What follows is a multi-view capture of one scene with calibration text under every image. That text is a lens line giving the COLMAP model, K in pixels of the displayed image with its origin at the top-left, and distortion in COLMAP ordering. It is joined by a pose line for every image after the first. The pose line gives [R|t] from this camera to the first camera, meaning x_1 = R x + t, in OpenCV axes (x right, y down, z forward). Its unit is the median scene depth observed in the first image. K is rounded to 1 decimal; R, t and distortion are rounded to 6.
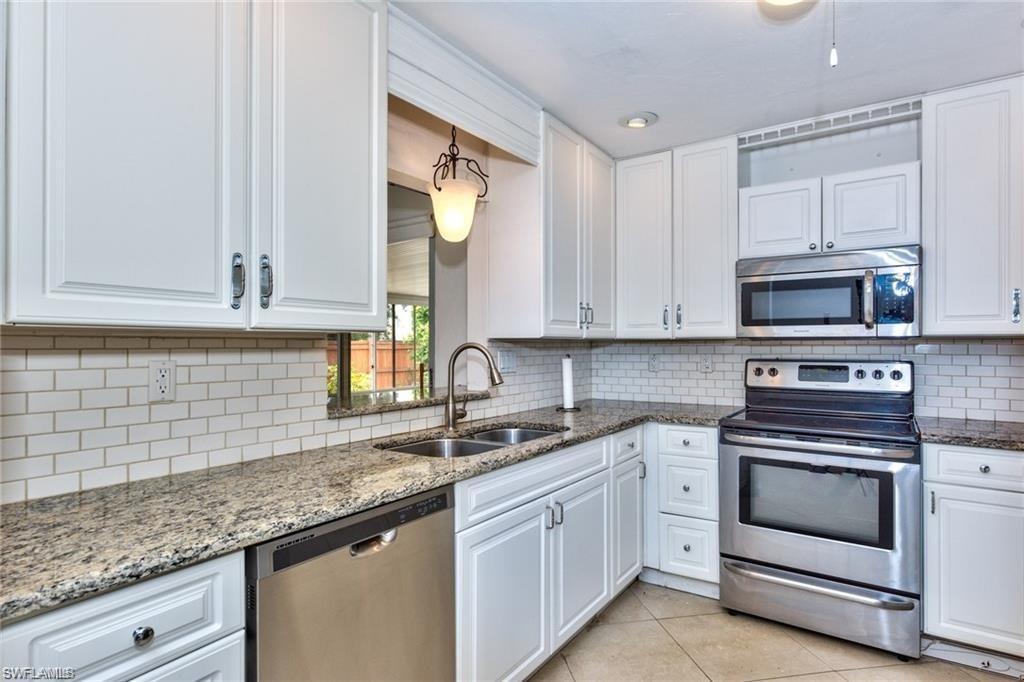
lens RADIAL K [[548.2, 0, 512.7], [0, 548.2, 341.9], [0, 0, 1]] dist [0.009592, 0.002238]
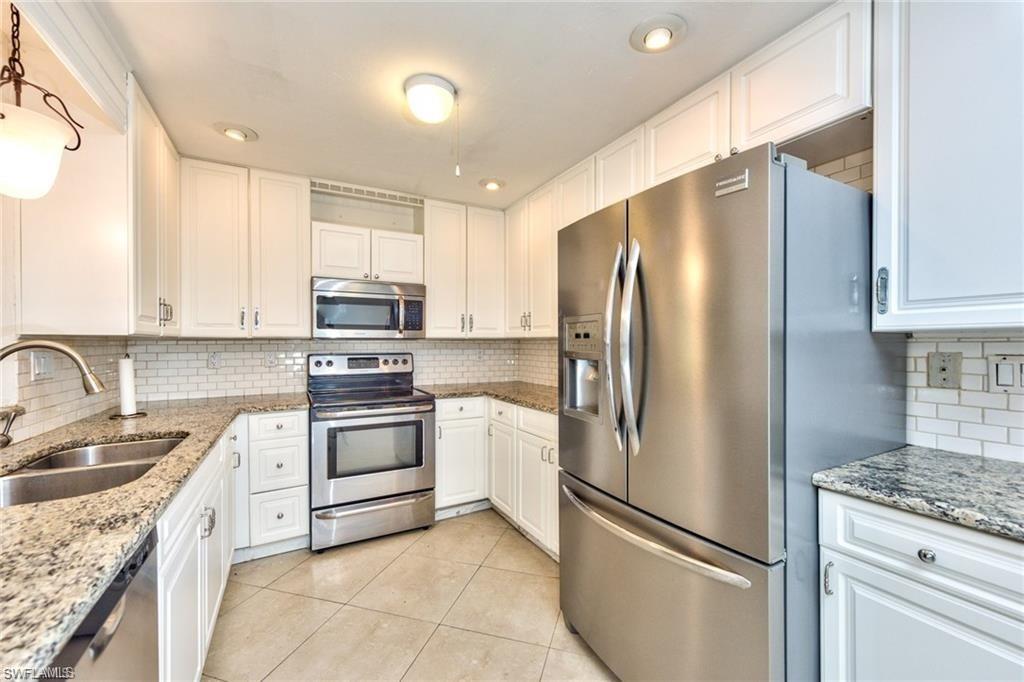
lens RADIAL K [[414.2, 0, 513.3], [0, 414.2, 343.7], [0, 0, 1]] dist [0.013012, -0.000404]
pose [[0.455783, -0.000504, 0.890091, -0.246784], [-0.004424, 0.999986, 0.002832, 0.001580], [-0.890080, -0.005229, 0.455775, 0.149491]]
